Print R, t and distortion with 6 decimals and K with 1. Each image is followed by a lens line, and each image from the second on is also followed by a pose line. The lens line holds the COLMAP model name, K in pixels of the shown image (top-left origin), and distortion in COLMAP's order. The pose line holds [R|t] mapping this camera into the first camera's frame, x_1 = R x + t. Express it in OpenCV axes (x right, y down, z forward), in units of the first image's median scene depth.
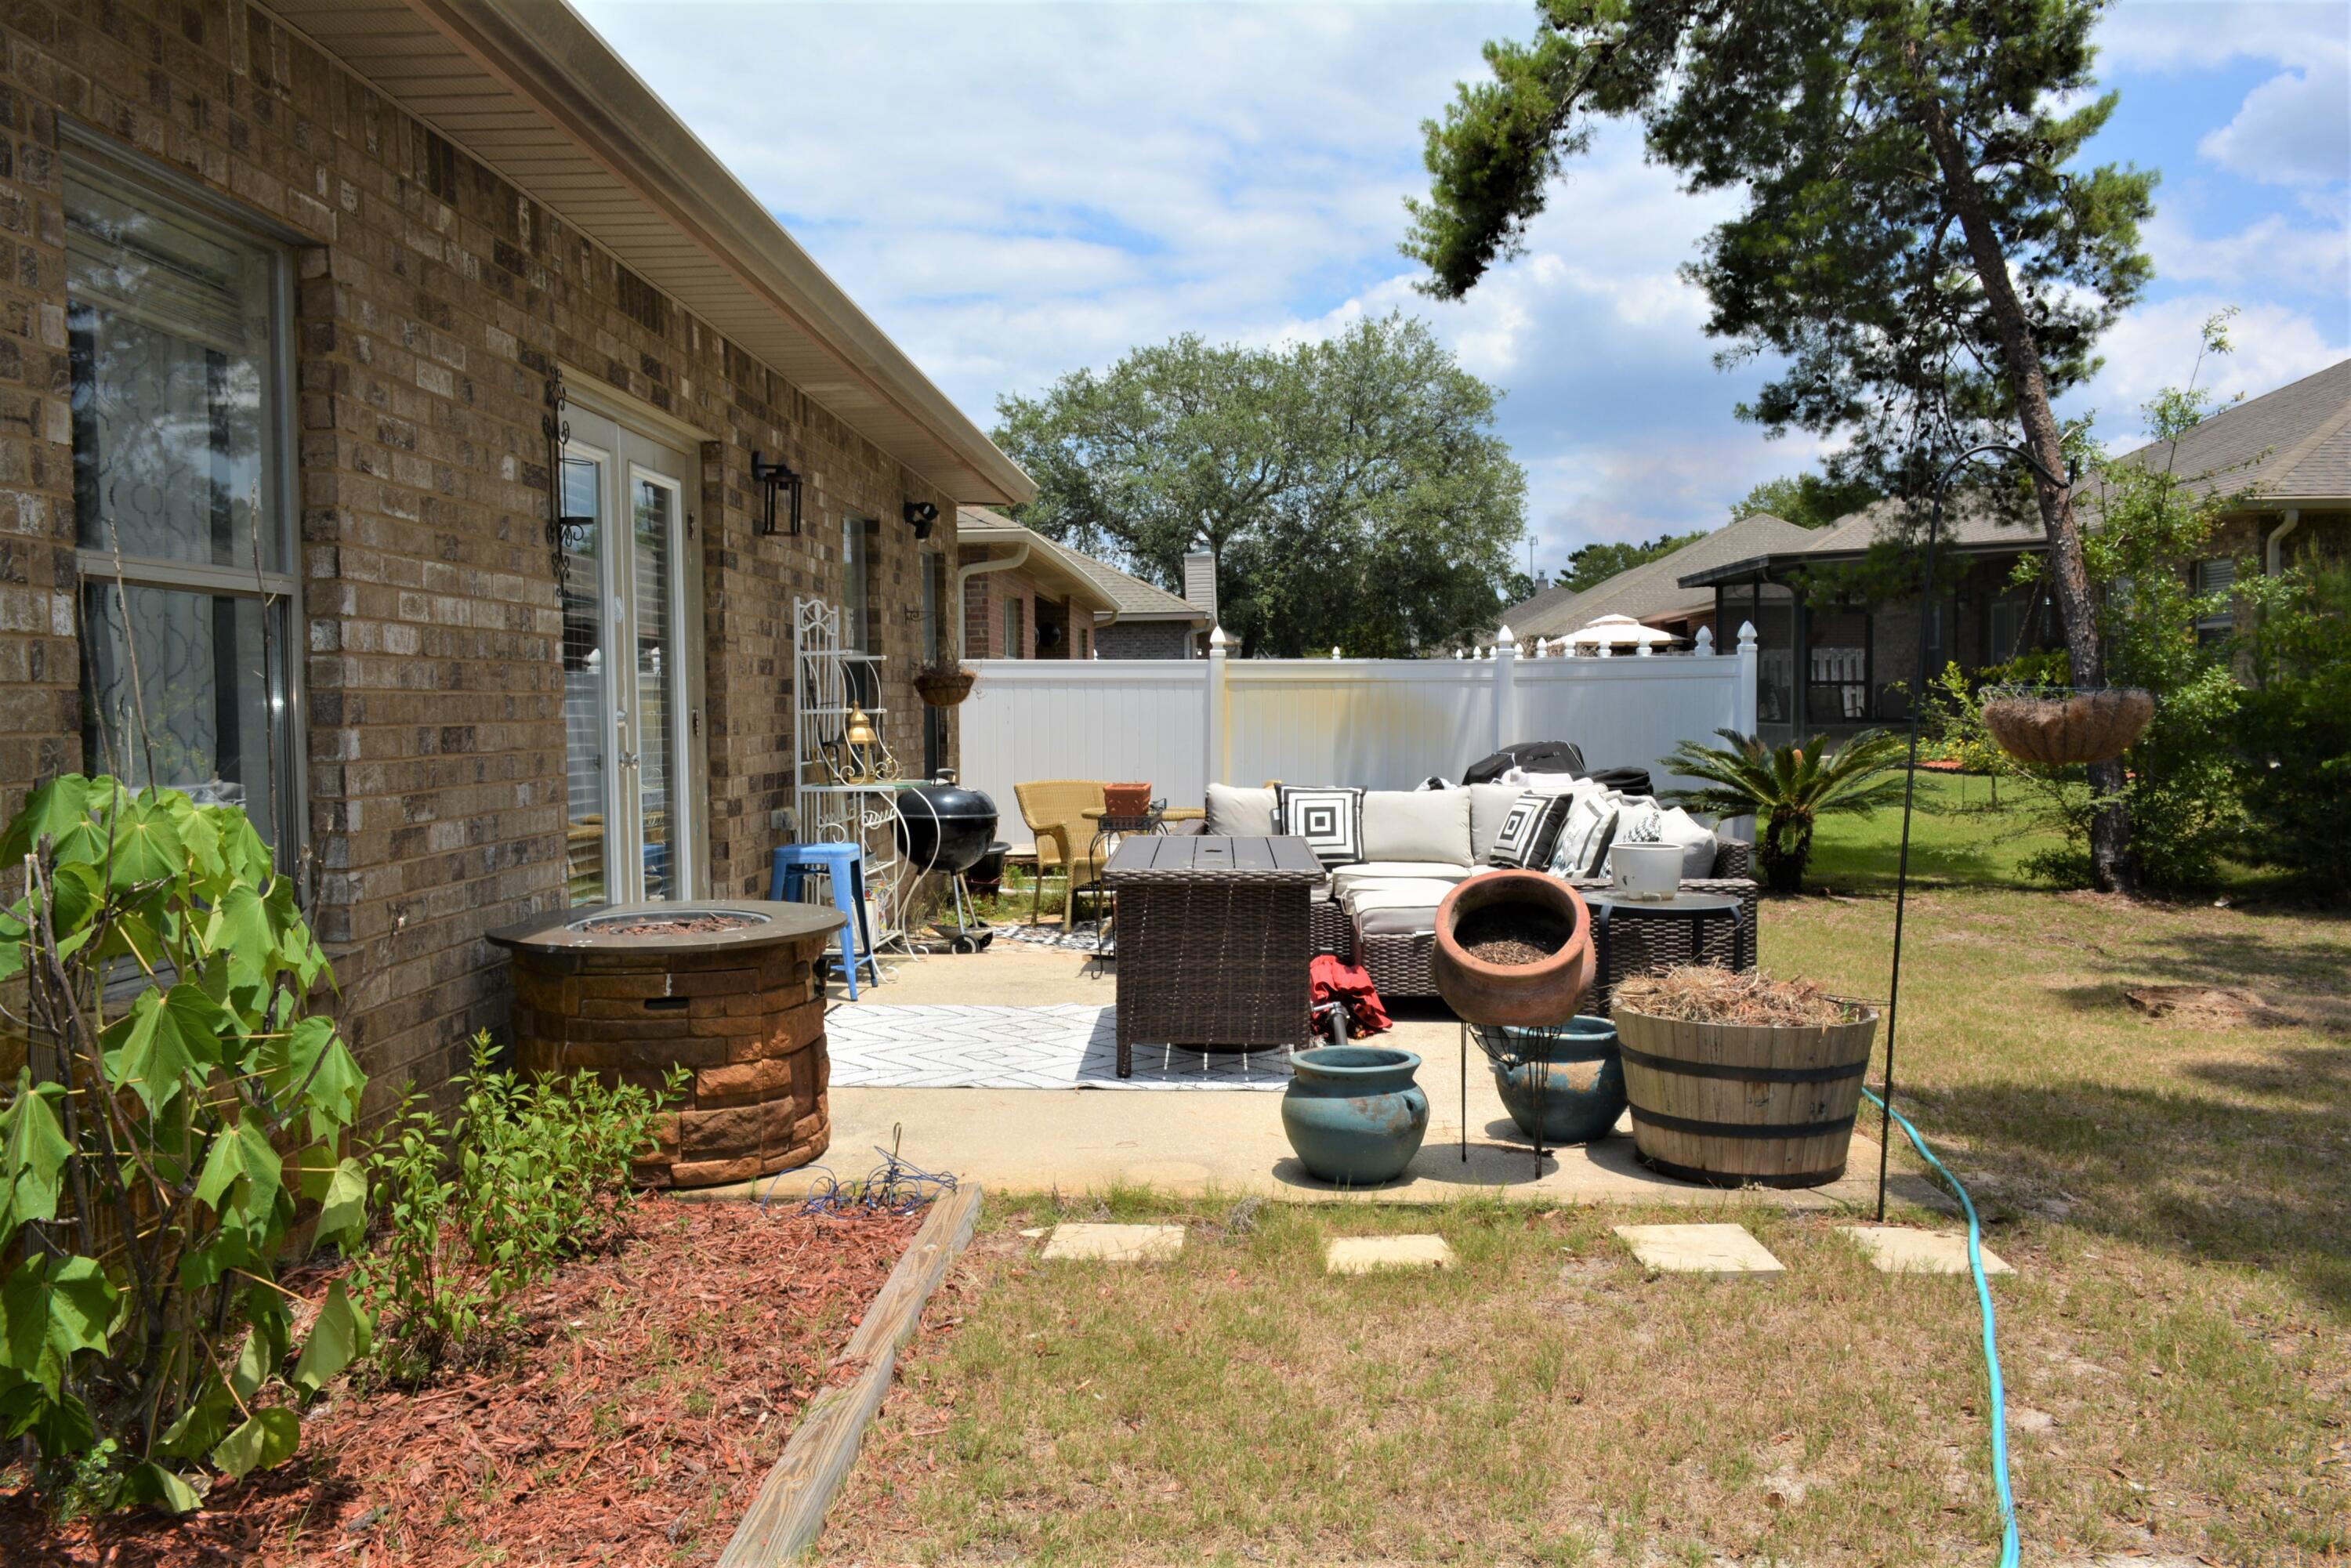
lens RADIAL K [[1812.5, 0, 1175.3], [0, 1812.5, 781.9], [0, 0, 1]] dist [-0.010285, 0.005225]
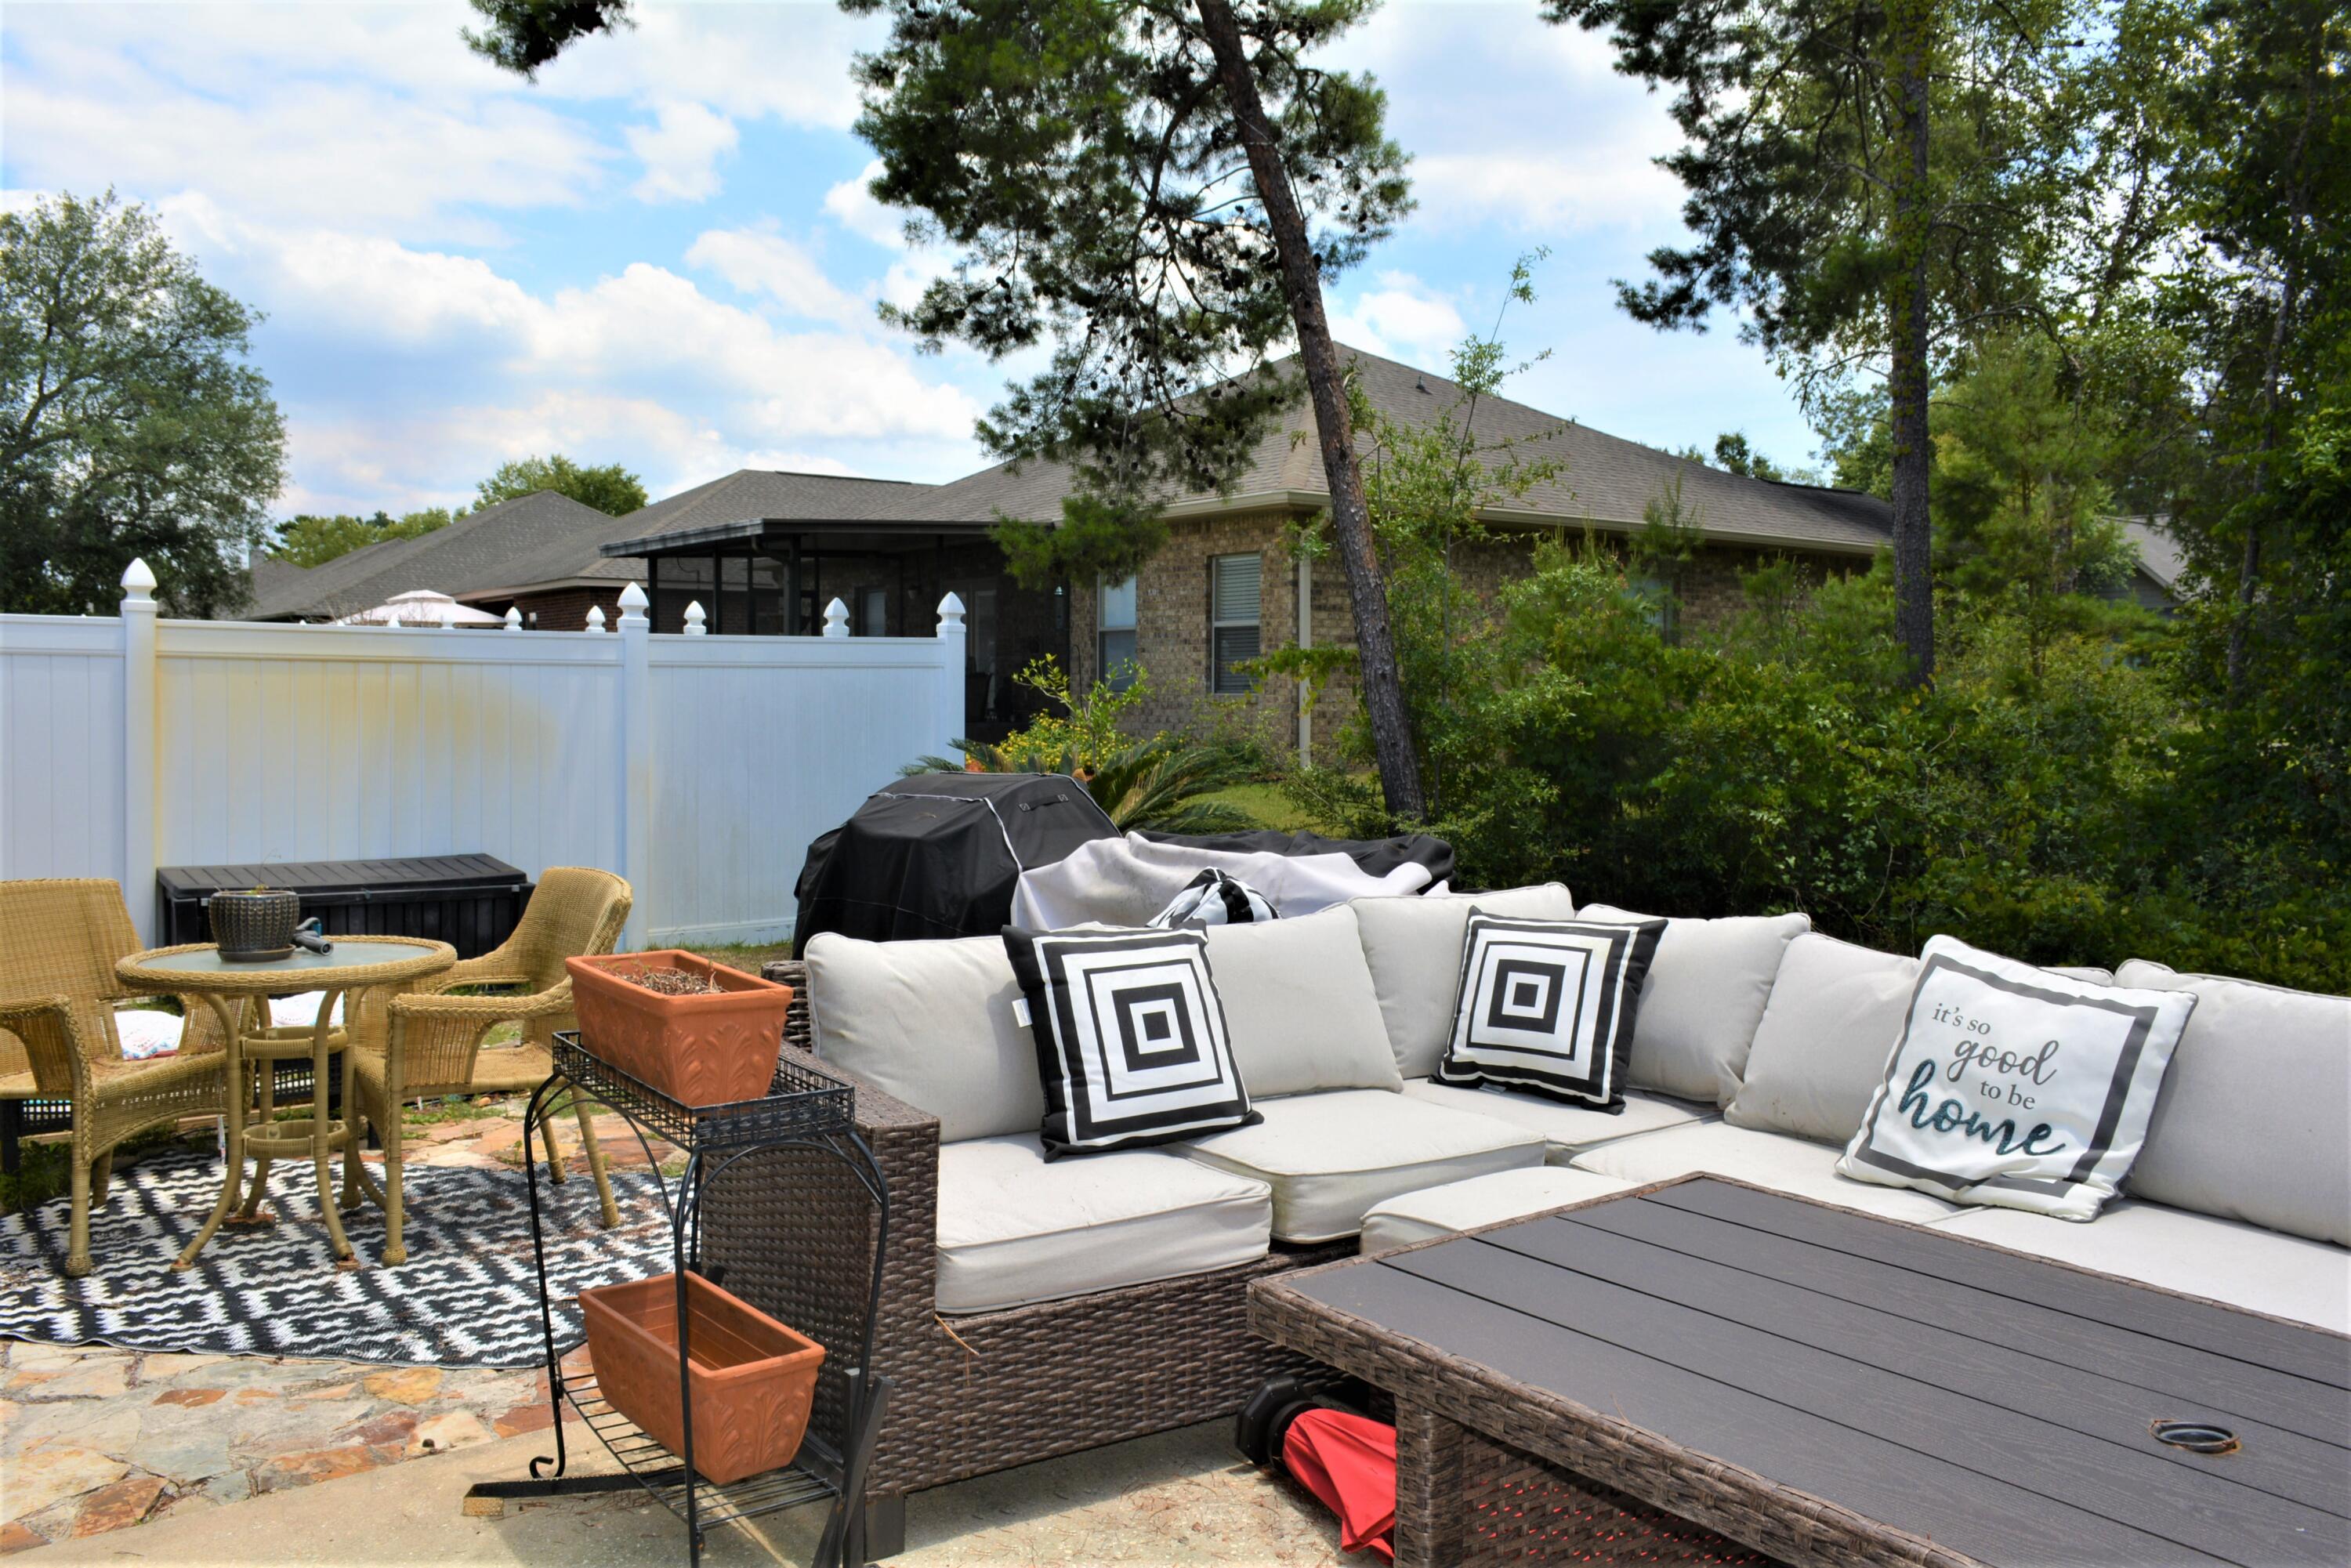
lens RADIAL K [[1812.5, 0, 1170.8], [0, 1812.5, 795.6], [0, 0, 1]] dist [-0.010285, 0.005225]
pose [[0.776145, -0.022901, 0.630138, -0.079351], [0.014661, 0.999725, 0.018276, -0.016985], [-0.630383, -0.004946, 0.776268, 0.352328]]
